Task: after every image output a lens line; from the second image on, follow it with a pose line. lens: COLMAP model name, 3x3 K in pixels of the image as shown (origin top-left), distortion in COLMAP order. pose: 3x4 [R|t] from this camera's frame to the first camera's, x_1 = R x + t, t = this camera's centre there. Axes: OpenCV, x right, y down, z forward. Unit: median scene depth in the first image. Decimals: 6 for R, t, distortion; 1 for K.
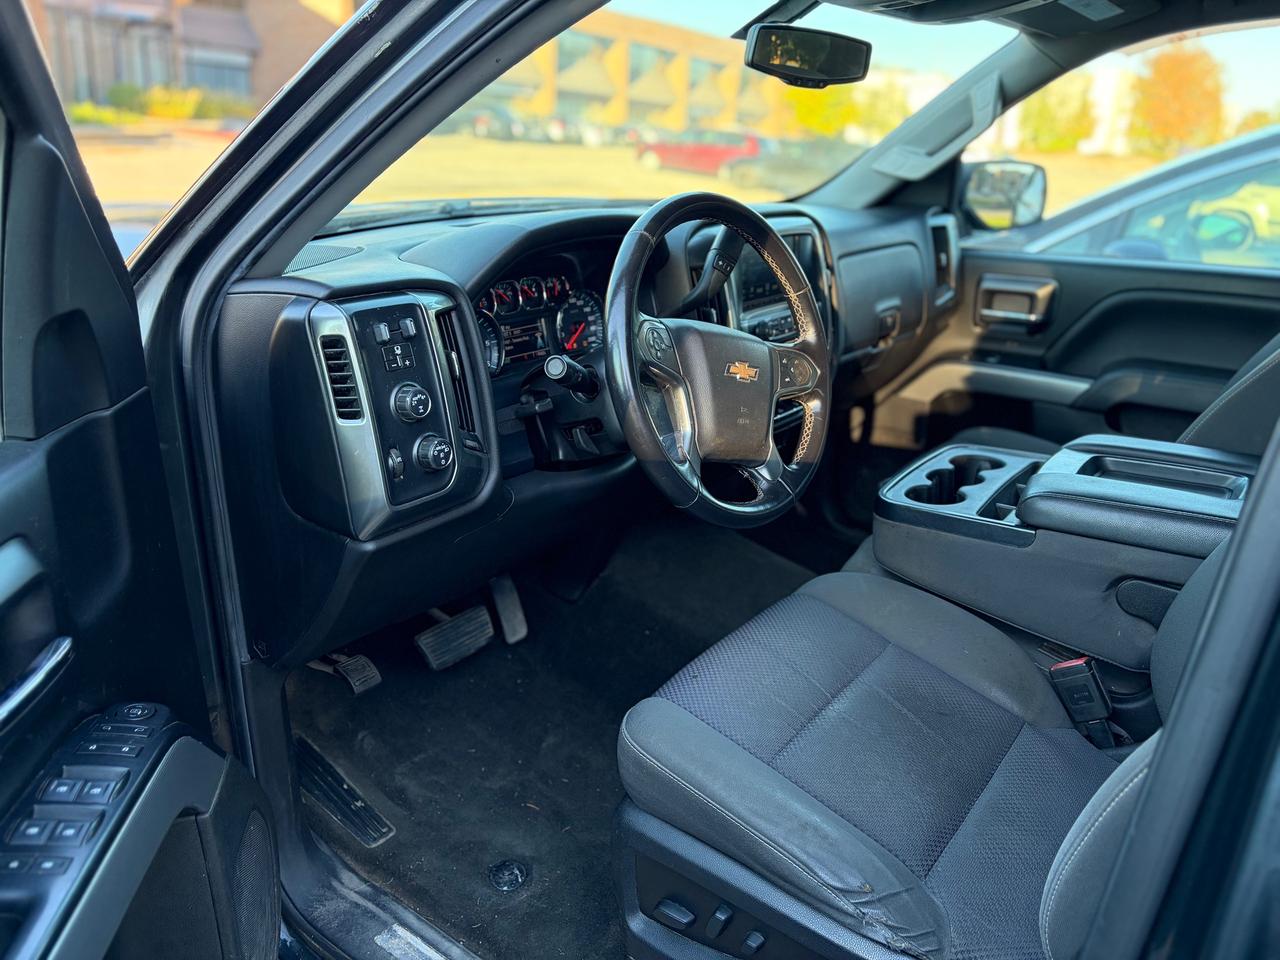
lens RADIAL K [[973.5, 0, 637.4], [0, 973.5, 481.6], [0, 0, 1]] dist [0.053291, -0.054086]
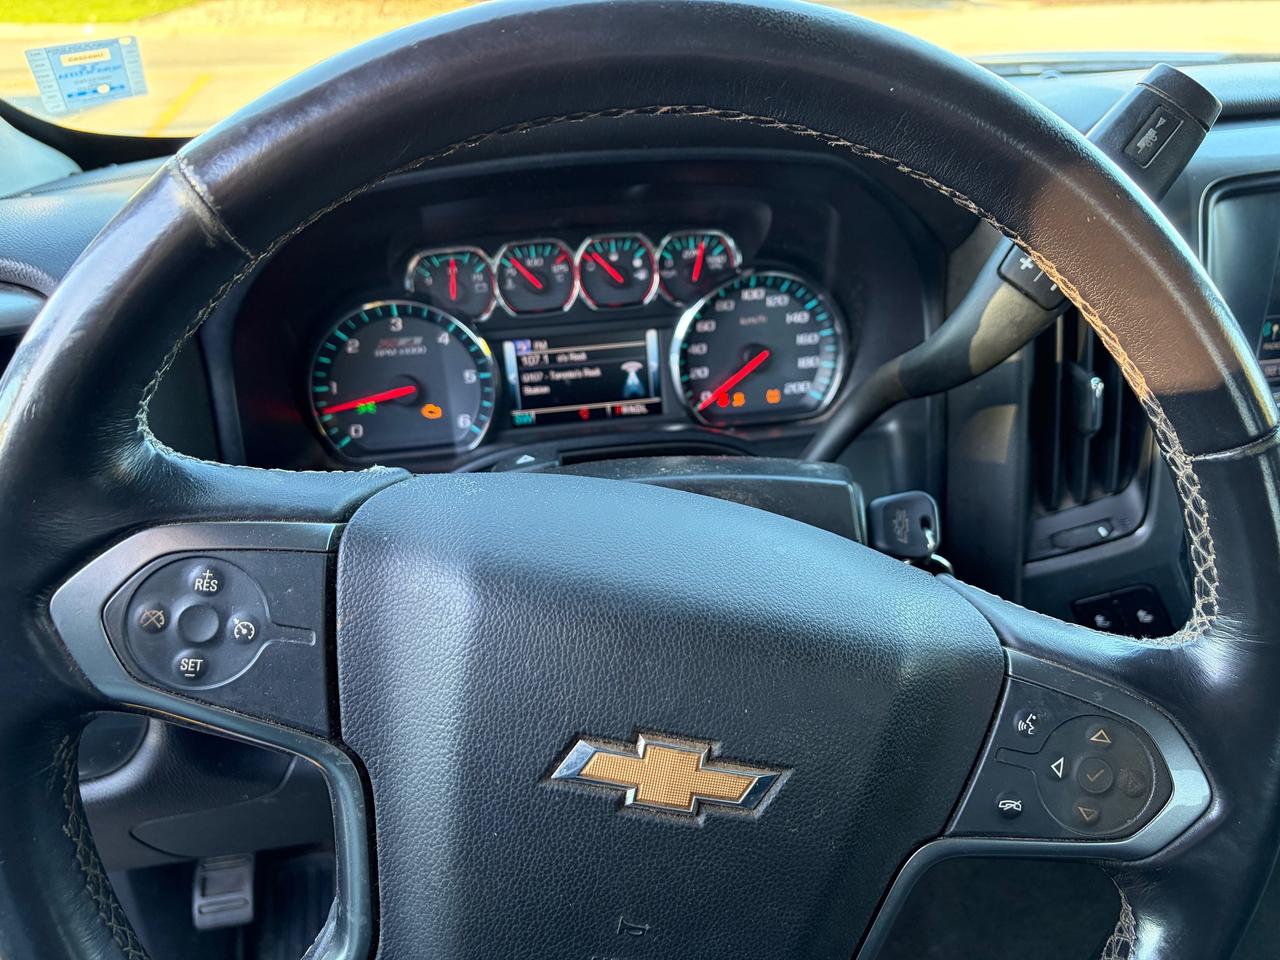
lens RADIAL K [[973.5, 0, 642.9], [0, 973.5, 483.1], [0, 0, 1]] dist [0.053291, -0.054086]
pose [[0.736705, 0.264490, -0.622343, 0.186947], [-0.184358, 0.964029, 0.191467, -0.182331], [0.650598, -0.026320, 0.758966, 0.657861]]
